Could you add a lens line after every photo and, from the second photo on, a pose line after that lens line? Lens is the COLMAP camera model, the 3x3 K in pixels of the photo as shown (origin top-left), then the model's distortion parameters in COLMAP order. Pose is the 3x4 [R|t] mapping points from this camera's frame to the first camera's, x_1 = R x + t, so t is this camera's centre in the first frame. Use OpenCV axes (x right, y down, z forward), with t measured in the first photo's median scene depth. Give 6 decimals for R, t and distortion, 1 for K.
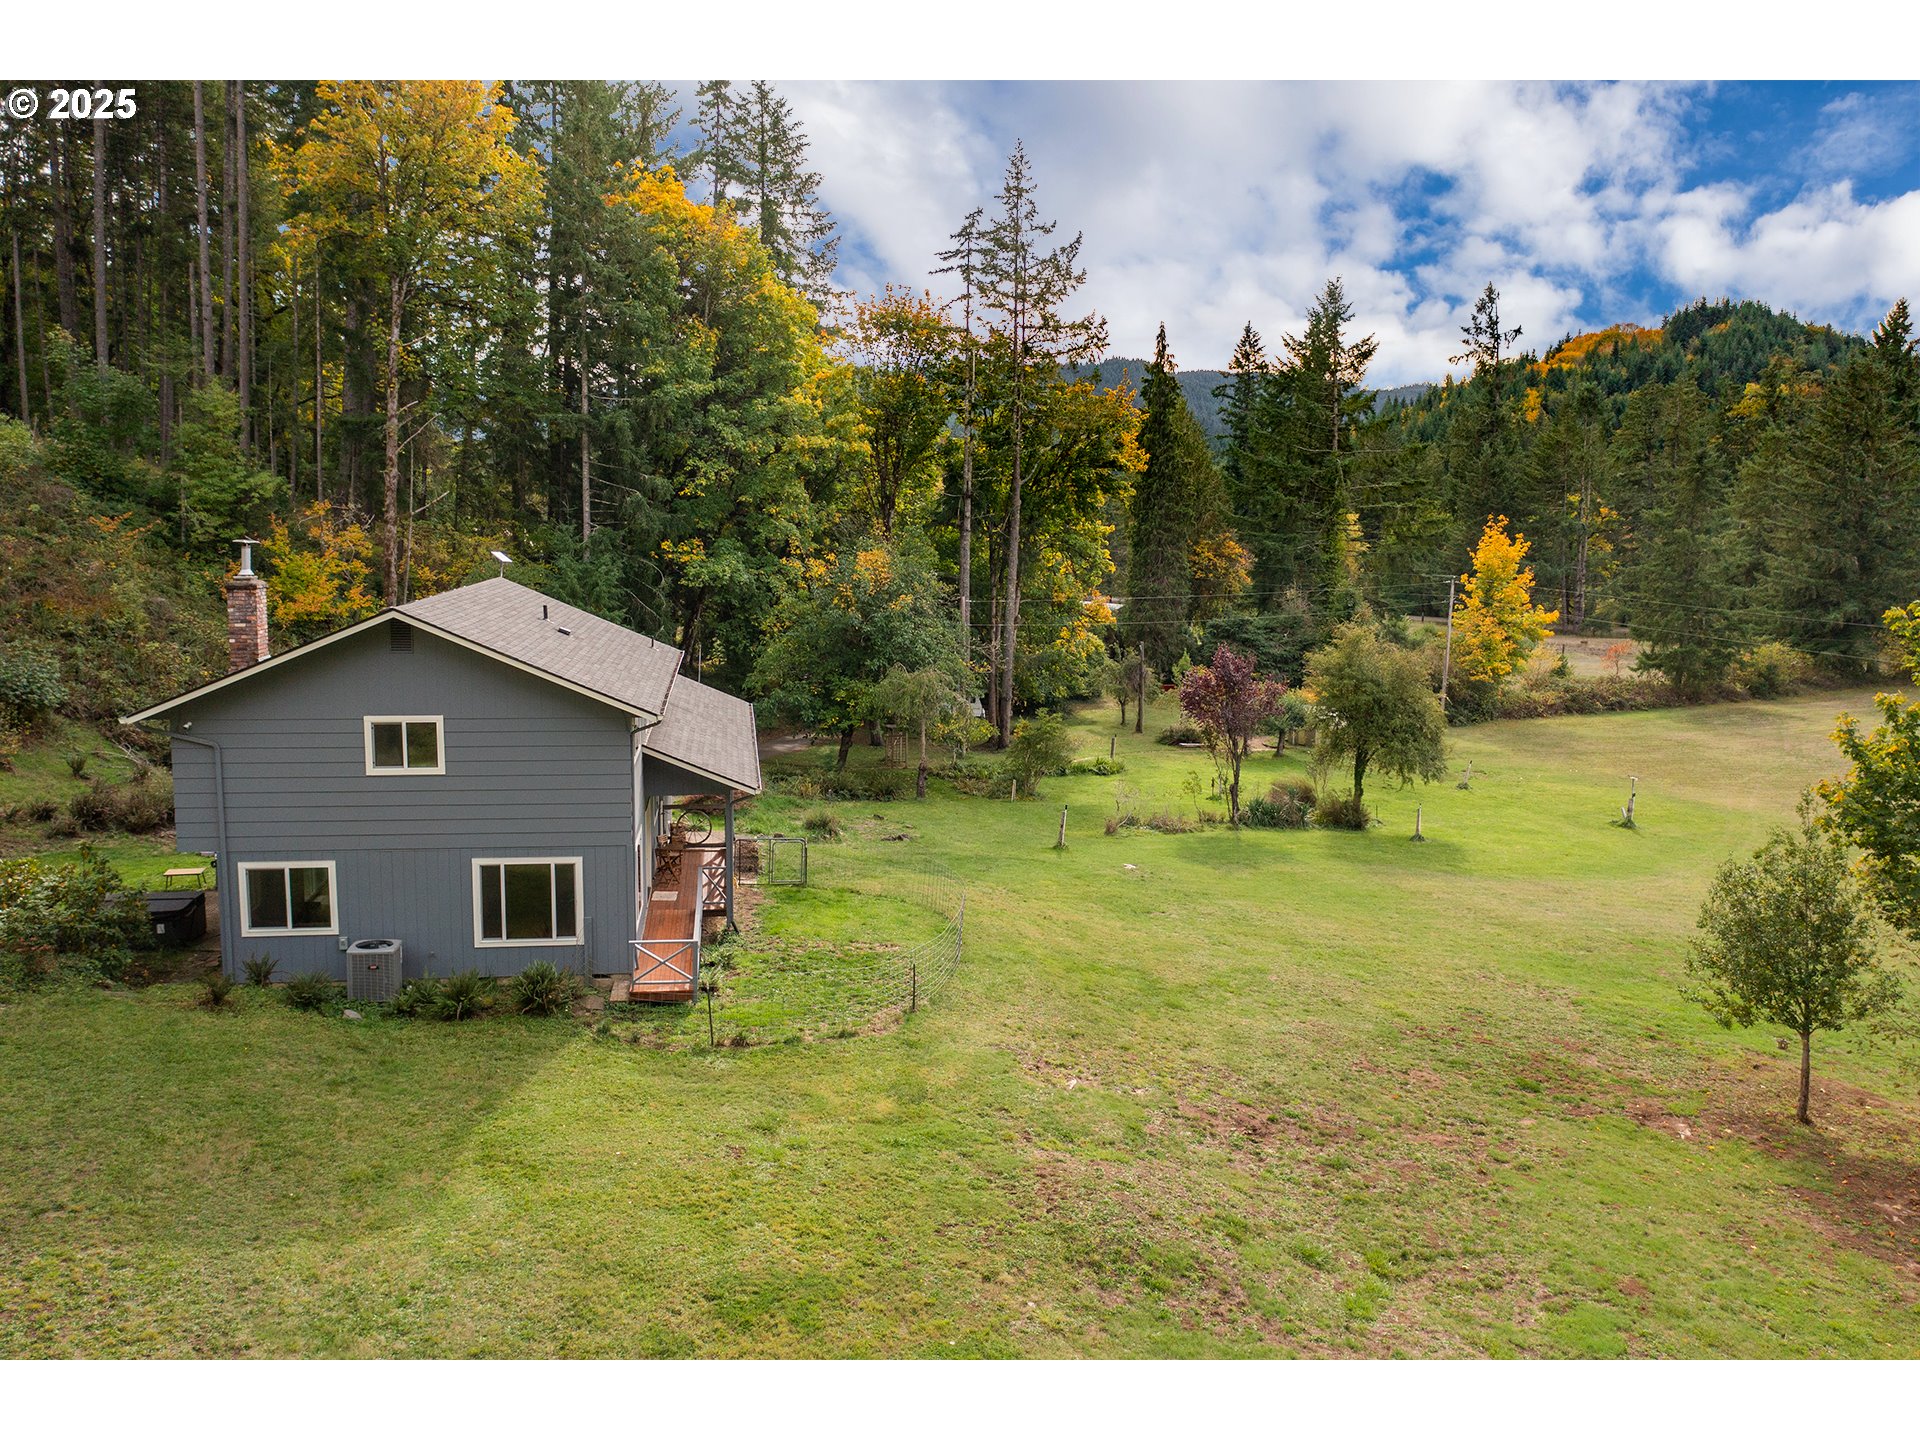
lens RADIAL K [[1516.3, 0, 950.5], [0, 1516.3, 734.0], [0, 0, 1]] dist [-0.009779, 0.006393]
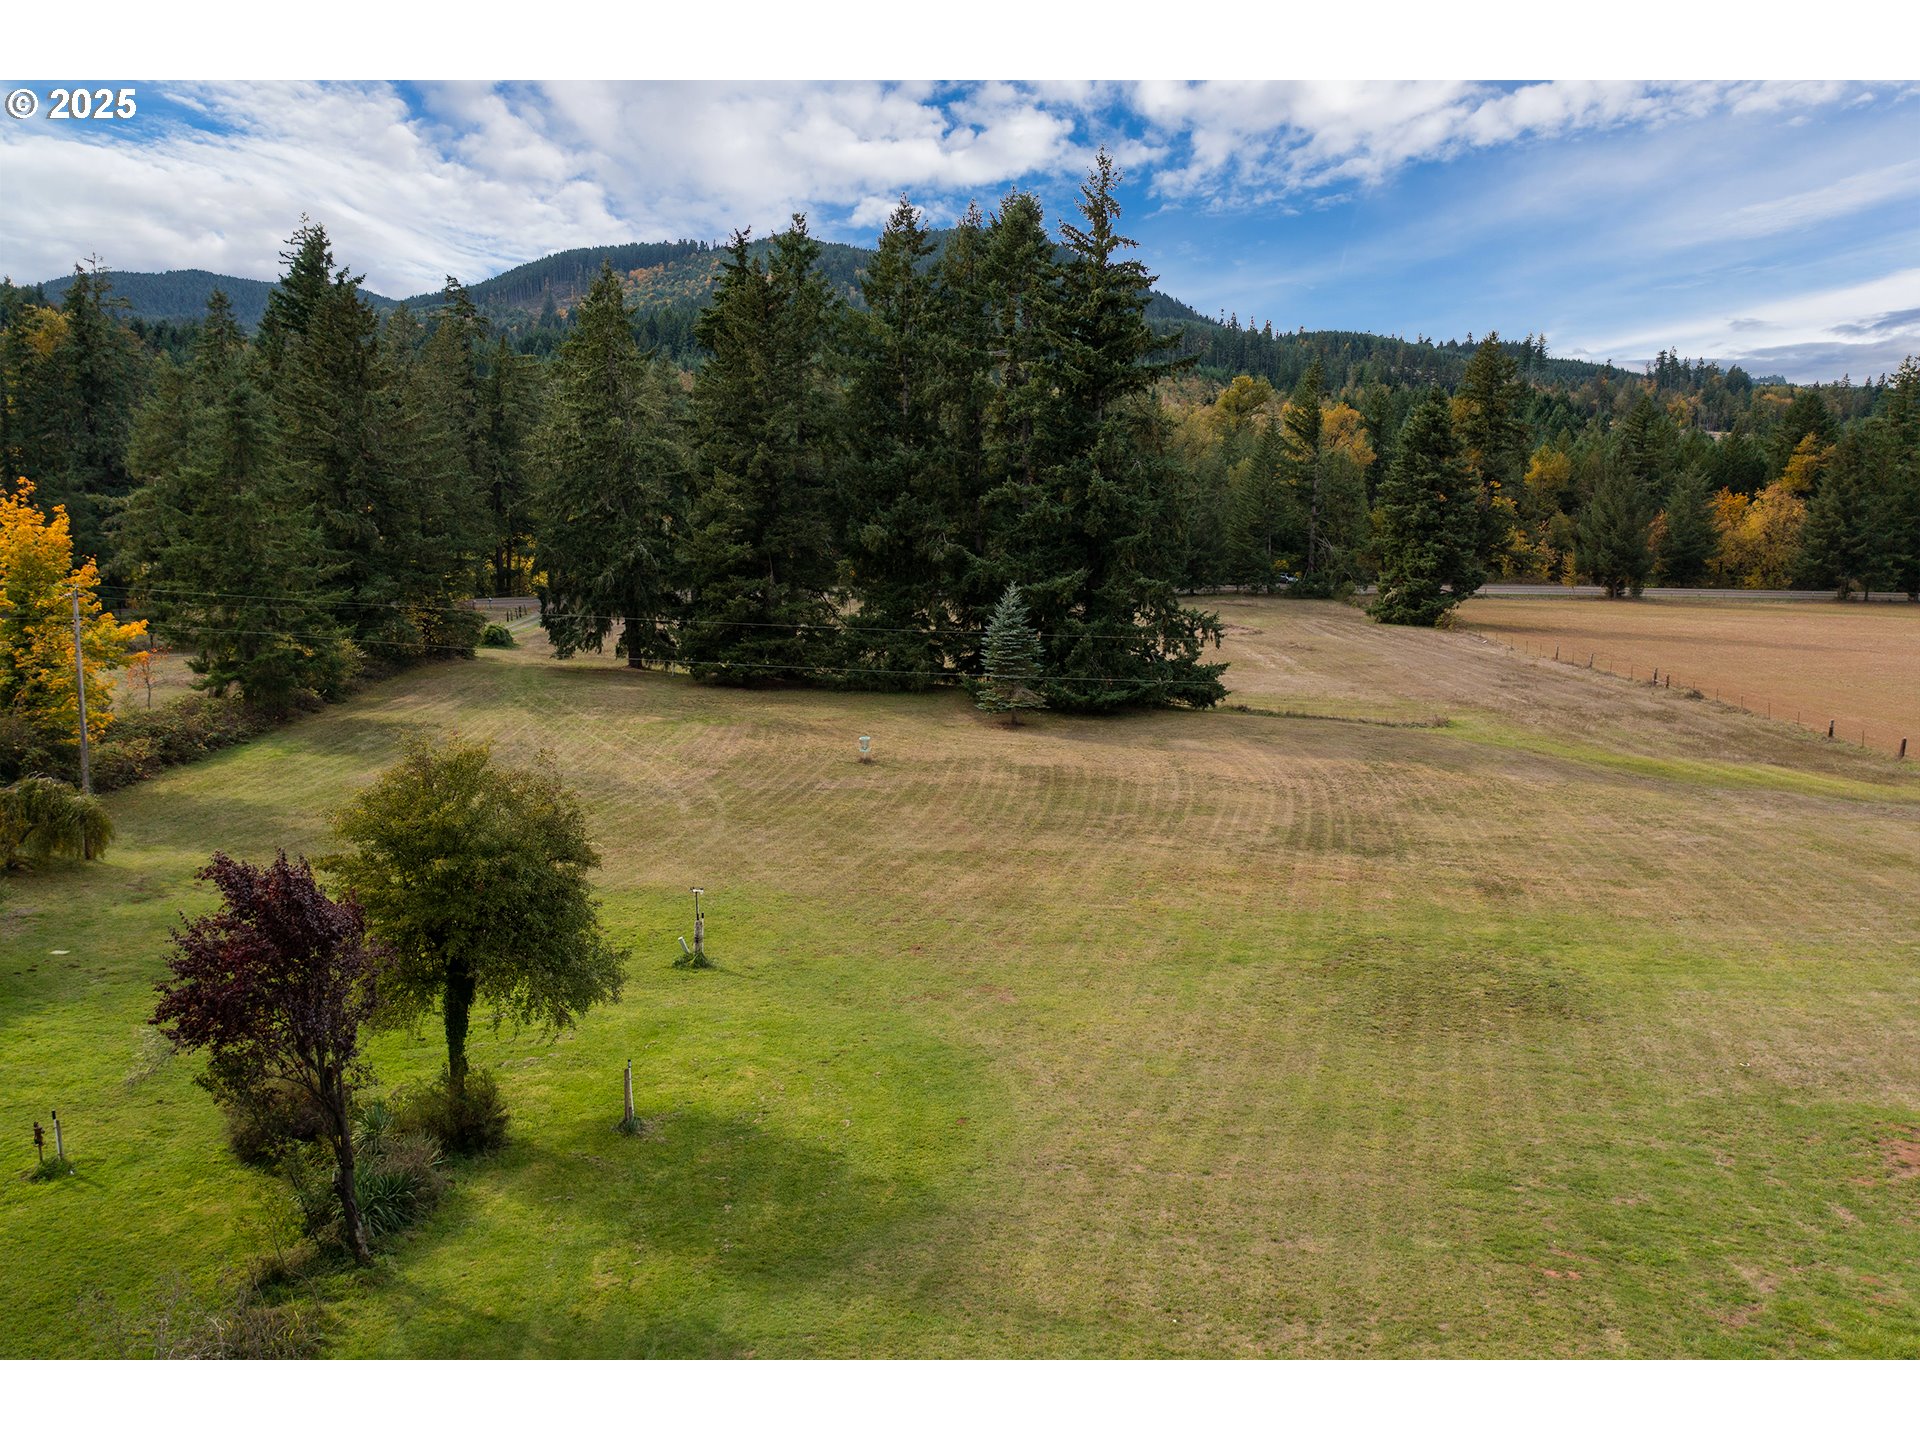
lens RADIAL K [[1516.3, 0, 950.2], [0, 1516.3, 720.2], [0, 0, 1]] dist [-0.009779, 0.006393]
pose [[0.423605, -0.146071, 0.893992, -0.085776], [0.120412, 0.987235, 0.104250, -0.102556], [-0.897808, 0.063486, 0.435787, 0.613166]]
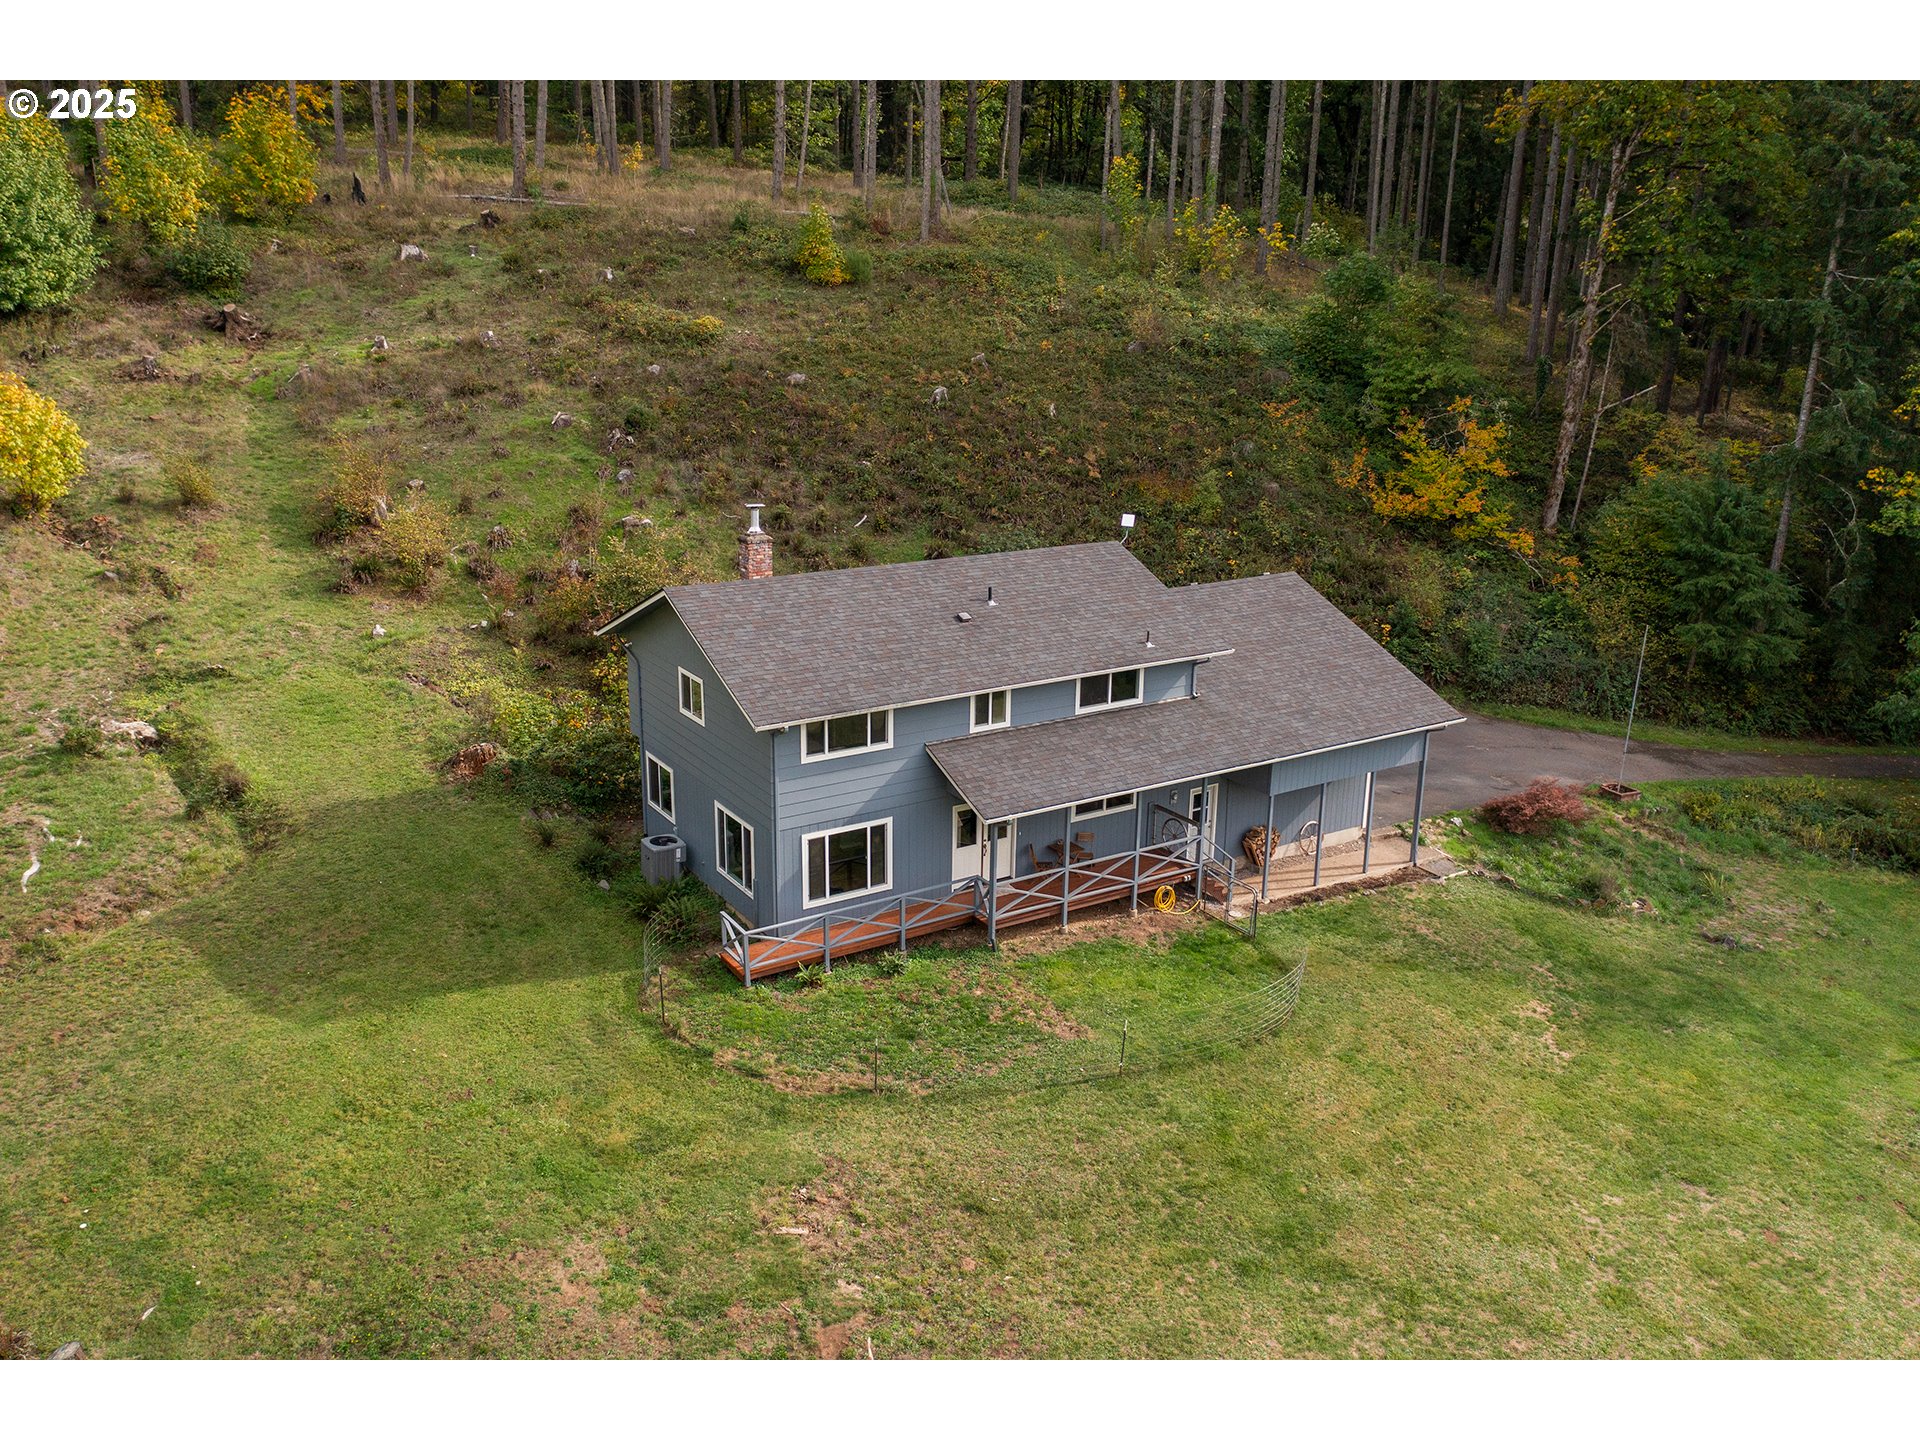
lens RADIAL K [[1516.3, 0, 956.8], [0, 1516.3, 717.3], [0, 0, 1]] dist [-0.009779, 0.006393]
pose [[0.417881, 0.242744, -0.875472, 0.331358], [-0.133590, 0.969587, 0.205074, -0.104375], [0.898626, 0.031258, 0.437600, 0.270346]]
